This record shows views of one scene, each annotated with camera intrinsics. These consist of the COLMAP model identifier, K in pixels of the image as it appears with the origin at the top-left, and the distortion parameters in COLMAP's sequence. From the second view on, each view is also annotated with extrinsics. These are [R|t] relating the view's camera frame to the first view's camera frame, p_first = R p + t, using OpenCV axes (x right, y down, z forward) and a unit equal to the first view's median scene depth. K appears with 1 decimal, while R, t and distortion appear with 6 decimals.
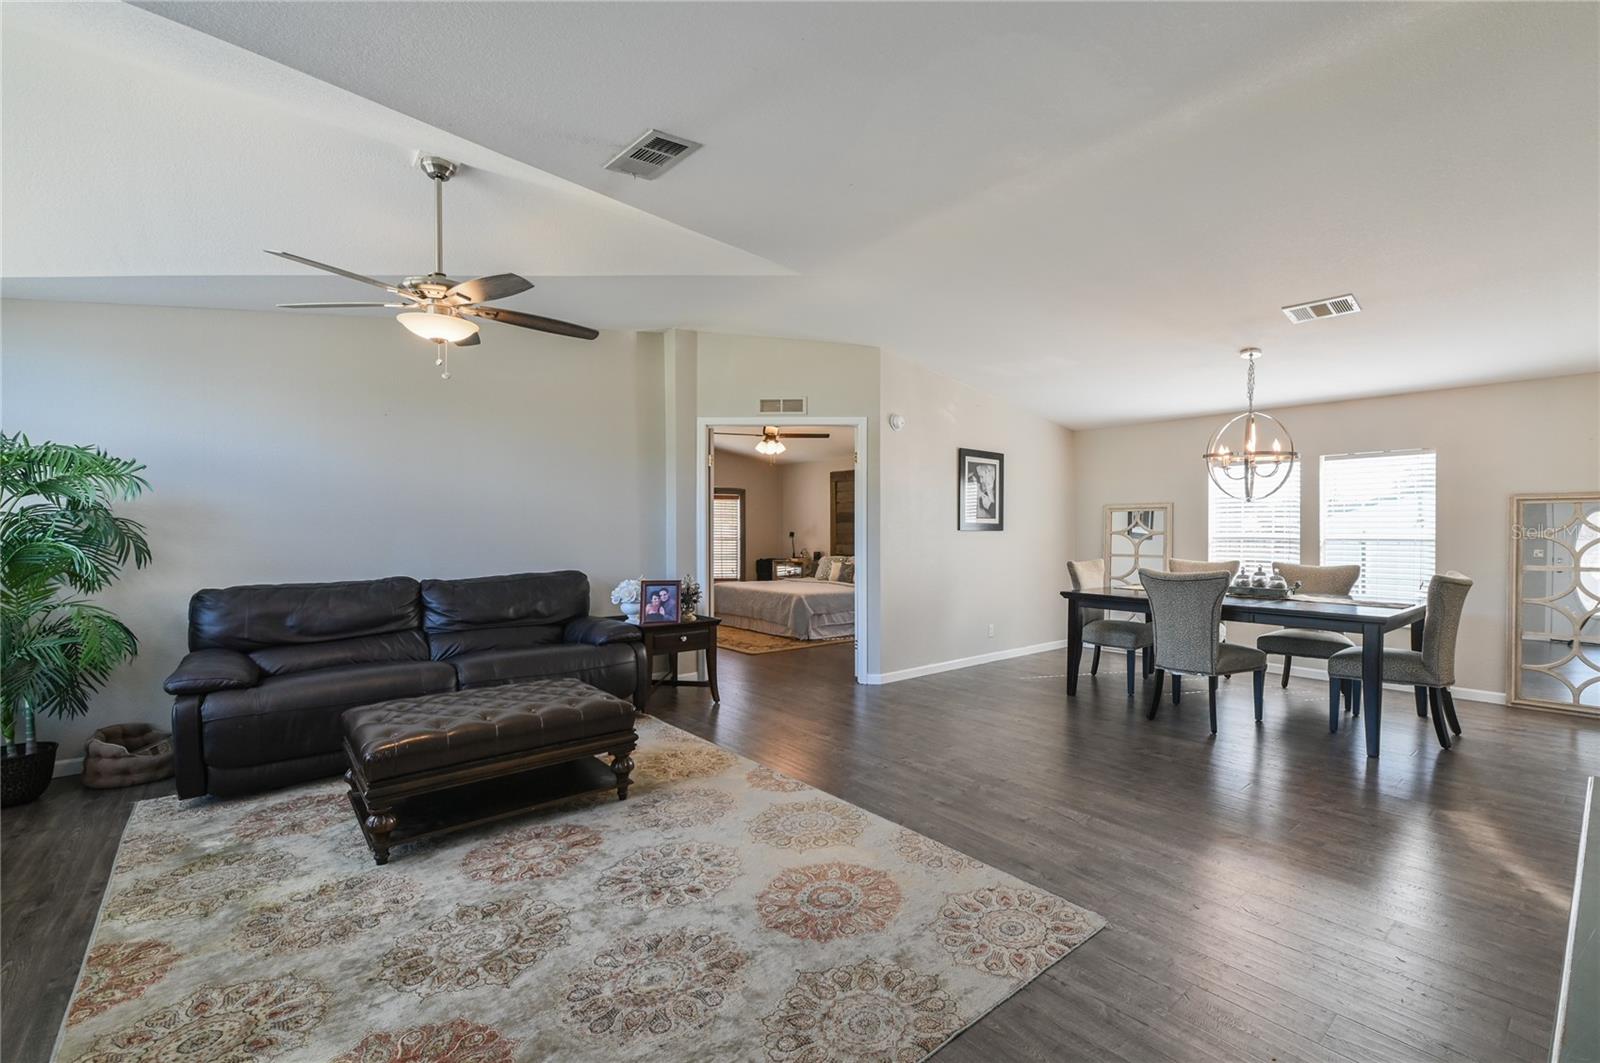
lens RADIAL K [[762.4, 0, 802.5], [0, 762.4, 534.3], [0, 0, 1]] dist [-0.004667, -0.000624]
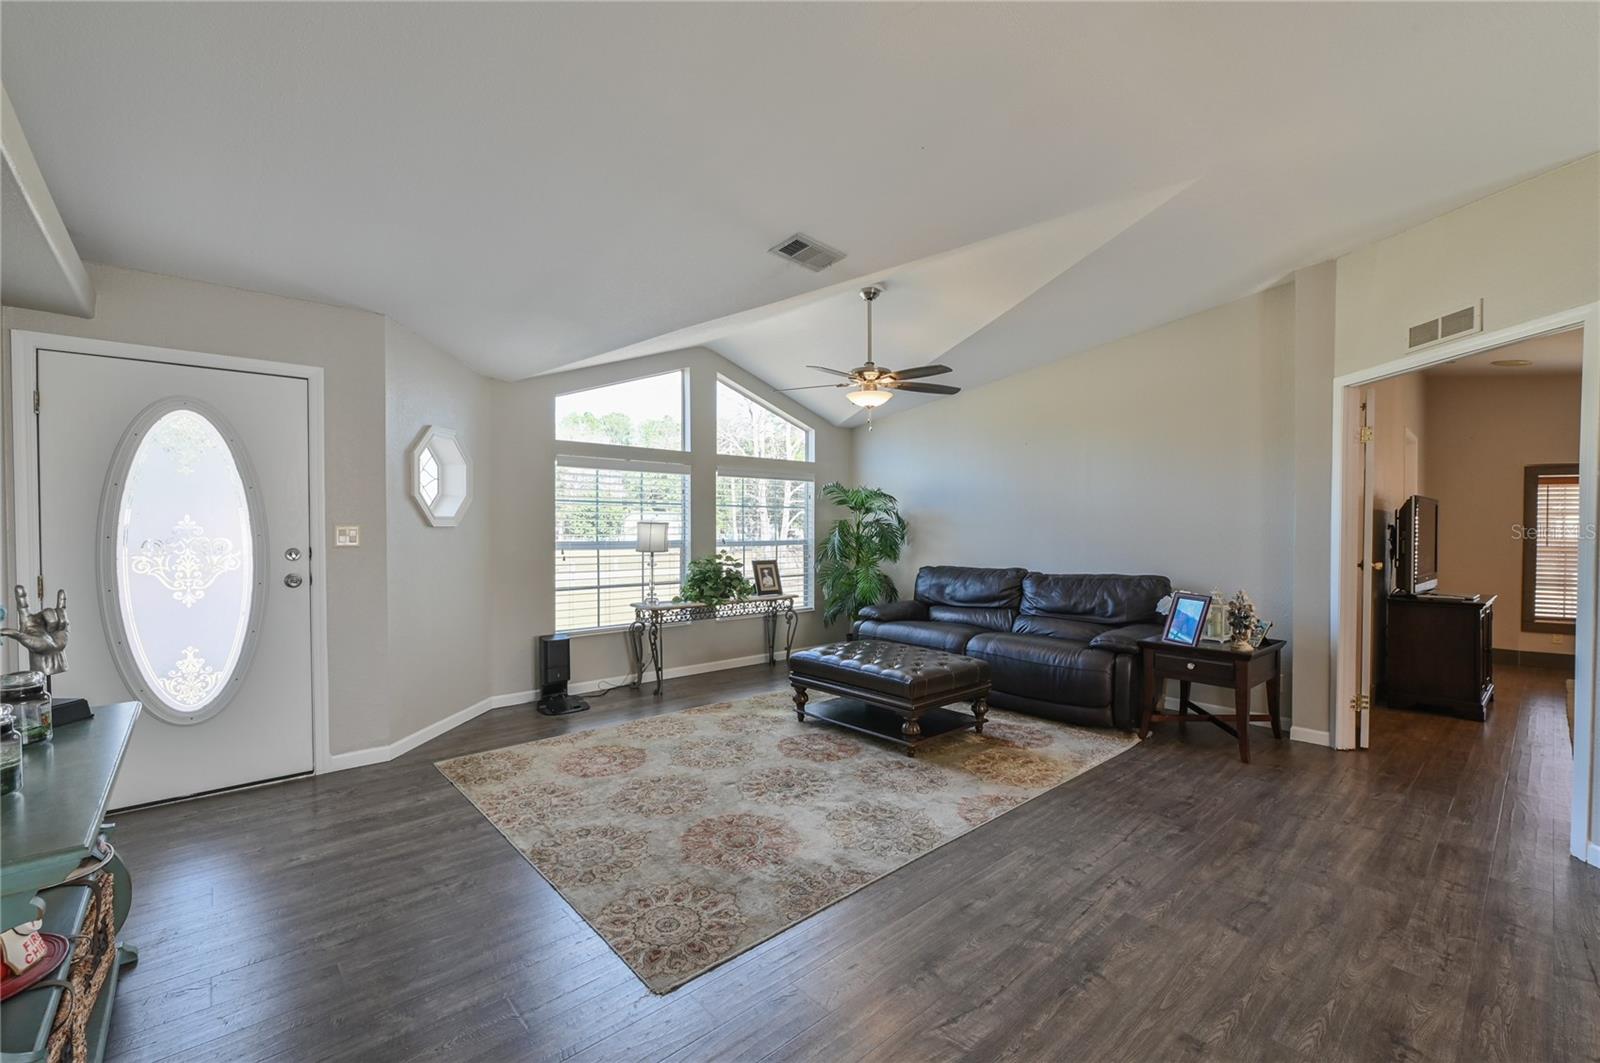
lens RADIAL K [[687.1, 0, 810.9], [0, 687.1, 528.9], [0, 0, 1]] dist [0.002417, -0.000880]
pose [[-0.006731, 0.001113, -0.999977, 0.542295], [-0.013215, 0.999912, 0.001202, -0.006610], [0.999890, 0.013223, -0.006716, 0.541346]]
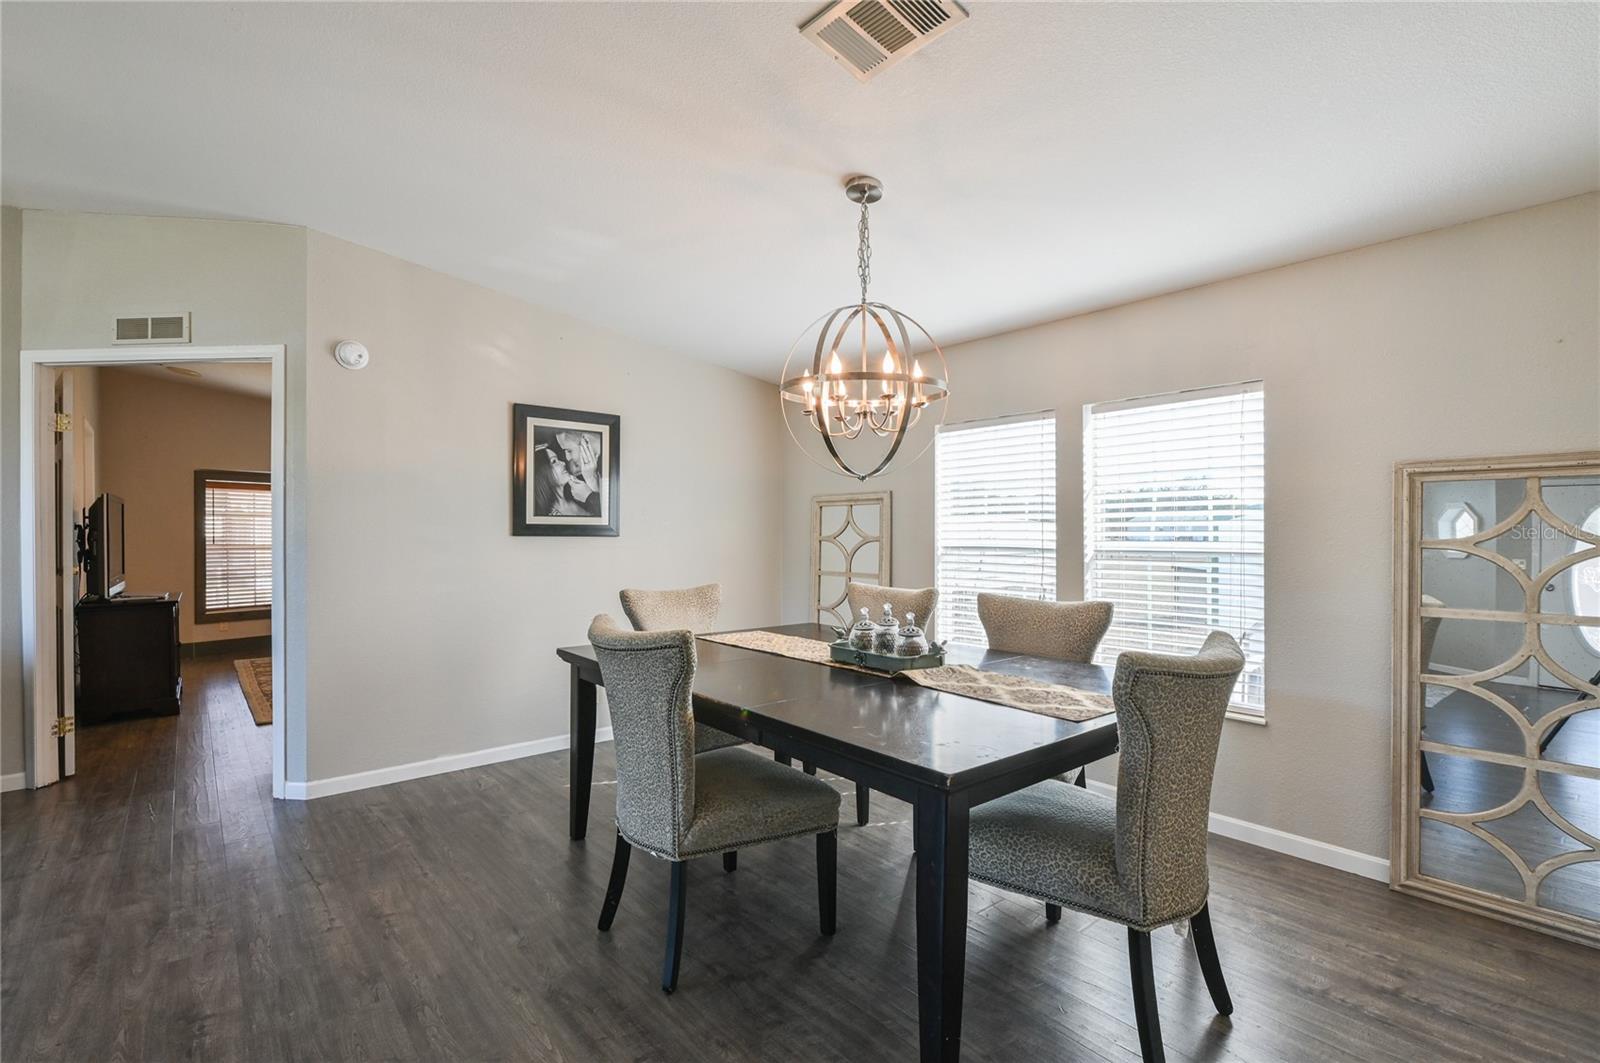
lens RADIAL K [[723.4, 0, 806.1], [0, 723.4, 533.9], [0, 0, 1]] dist [-0.001197, -0.000828]
pose [[0.999166, -0.002977, -0.040720, 0.534371], [0.002939, 0.999995, -0.001002, -0.006773], [0.040723, 0.000882, 0.999170, 0.483161]]
